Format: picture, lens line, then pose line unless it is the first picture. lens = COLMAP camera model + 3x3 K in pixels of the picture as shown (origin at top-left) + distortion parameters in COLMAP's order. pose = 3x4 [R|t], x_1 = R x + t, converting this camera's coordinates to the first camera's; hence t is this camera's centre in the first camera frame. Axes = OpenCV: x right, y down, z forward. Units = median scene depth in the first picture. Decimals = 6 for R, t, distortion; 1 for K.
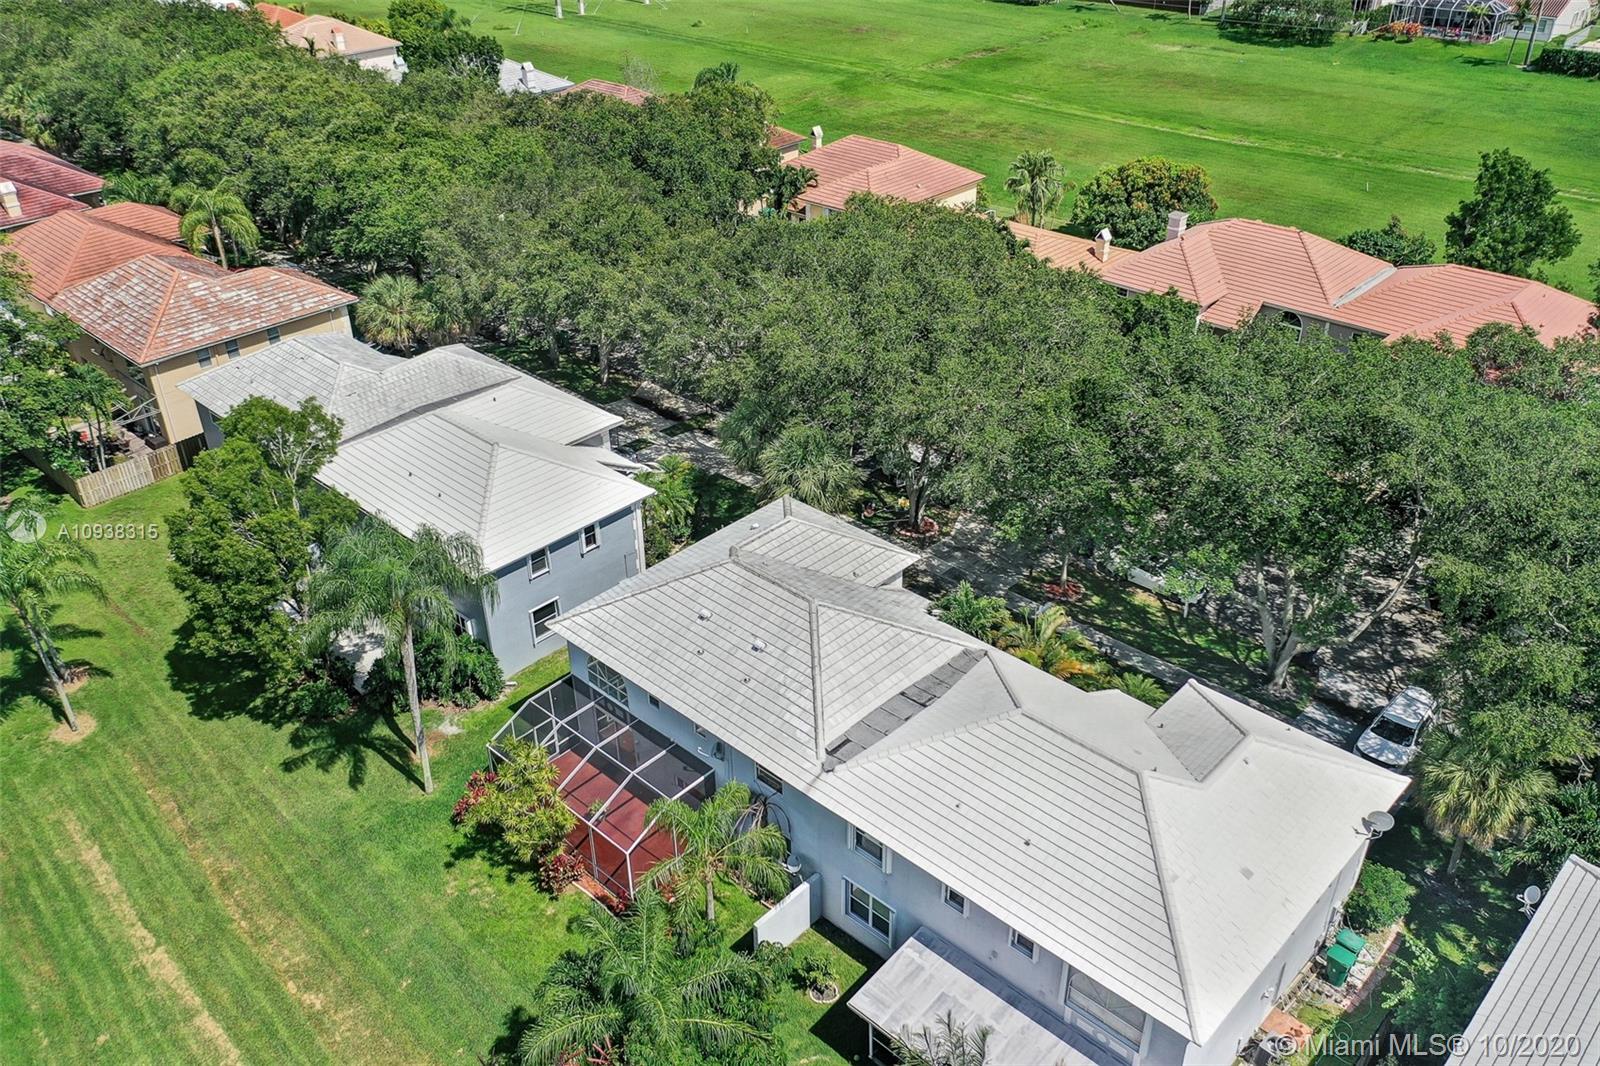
lens RADIAL K [[1277.7, 0, 793.6], [0, 1277.7, 533.3], [0, 0, 1]] dist [0.009783, 0.009235]
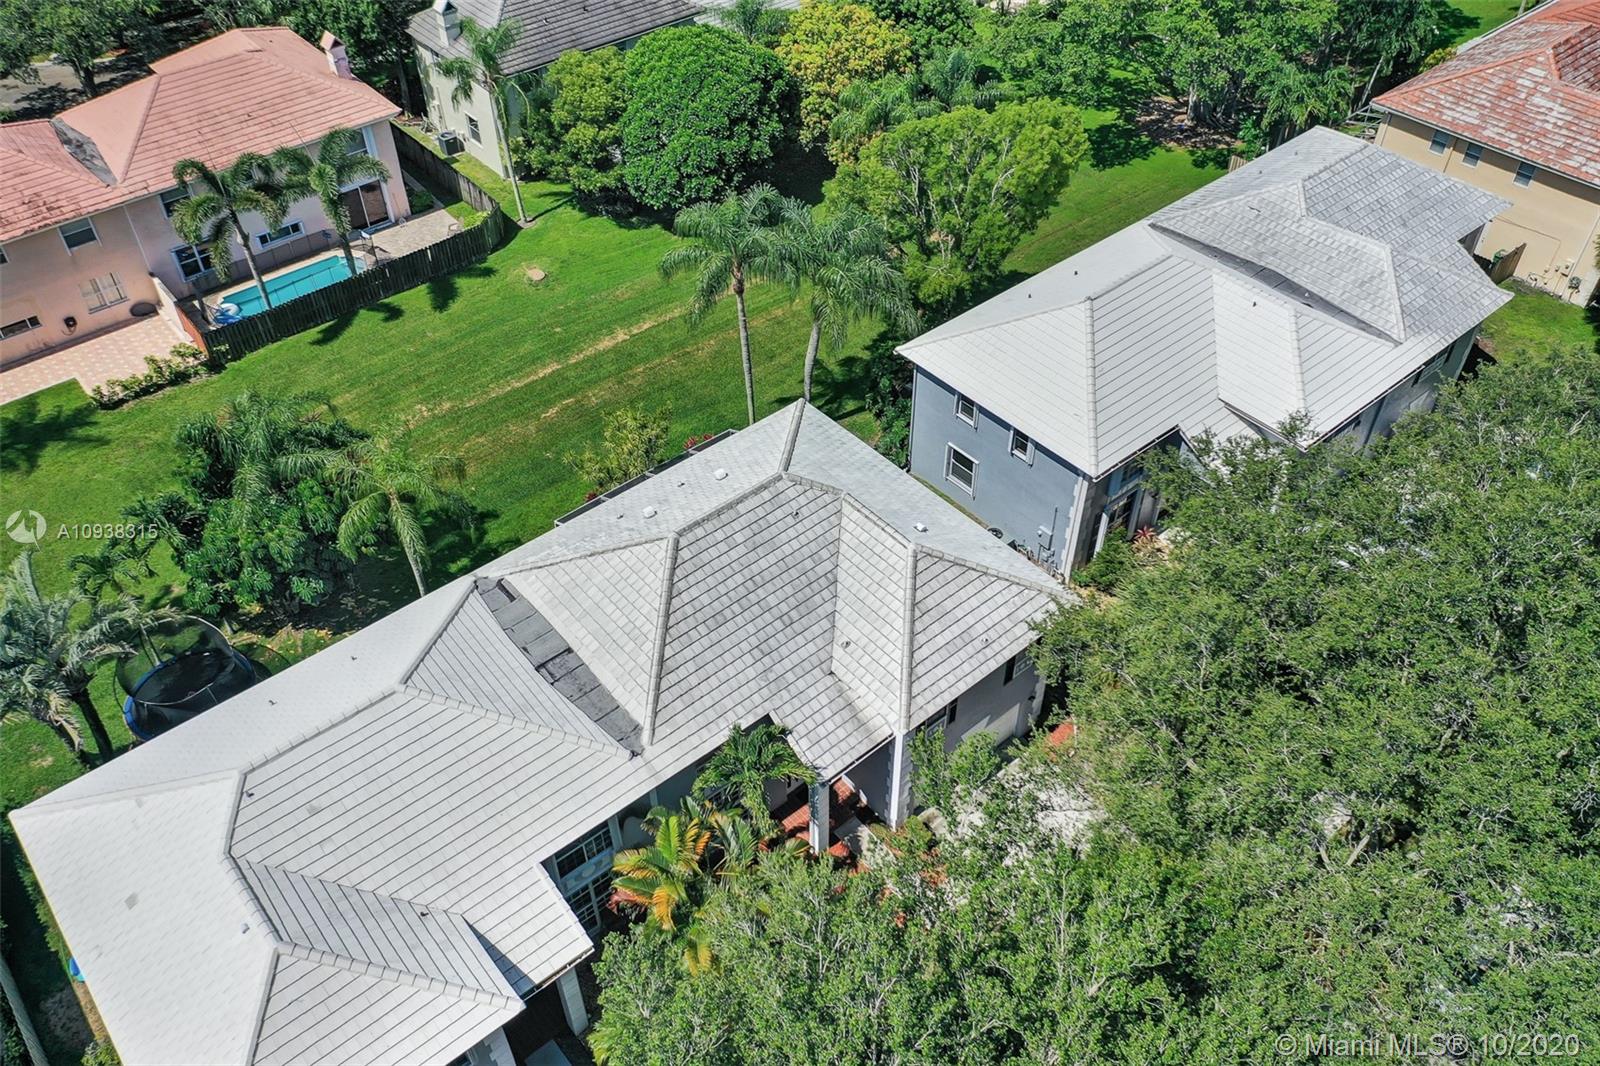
lens RADIAL K [[1277.7, 0, 793.6], [0, 1277.7, 533.3], [0, 0, 1]] dist [0.009783, 0.009235]
pose [[-0.114784, 0.697876, -0.706961, 0.474049], [-0.506256, 0.571219, 0.646076, -0.418120], [0.854710, 0.432062, 0.287737, 0.663101]]
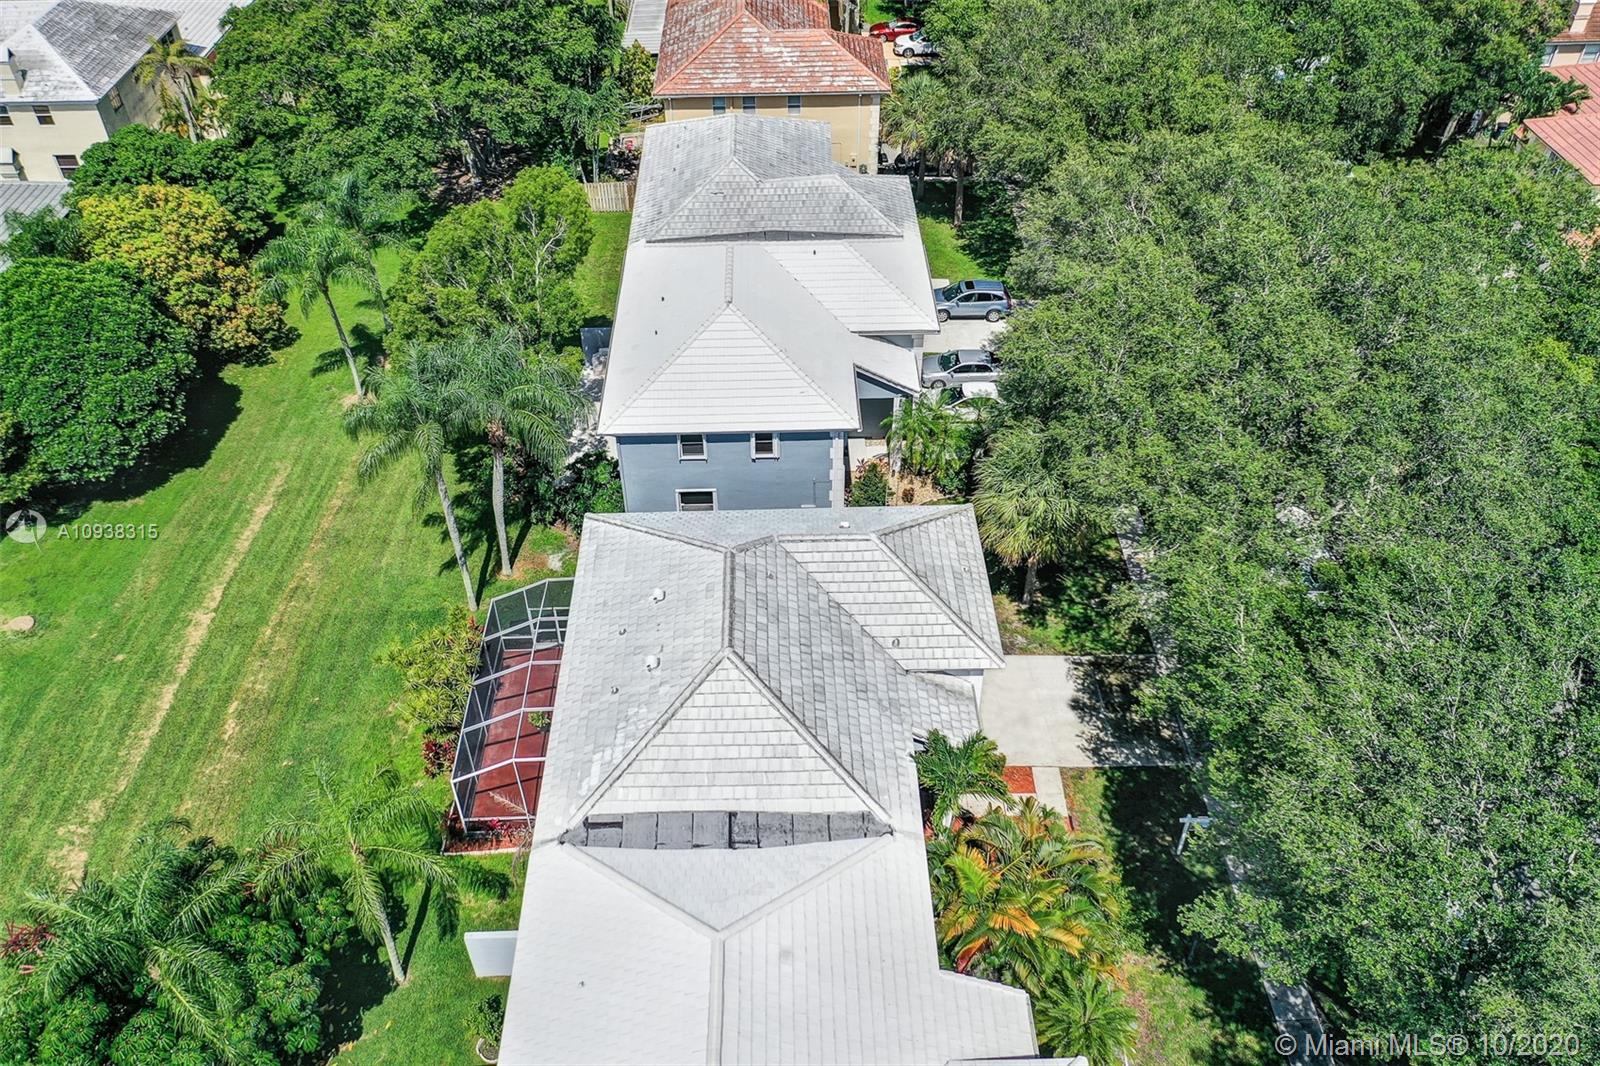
lens RADIAL K [[1277.7, 0, 793.6], [0, 1277.7, 533.3], [0, 0, 1]] dist [0.009783, 0.009235]
pose [[0.703260, 0.470190, -0.533241, 0.343280], [-0.368777, 0.882524, 0.291814, -0.203255], [0.607806, -0.008574, 0.794039, 0.323360]]
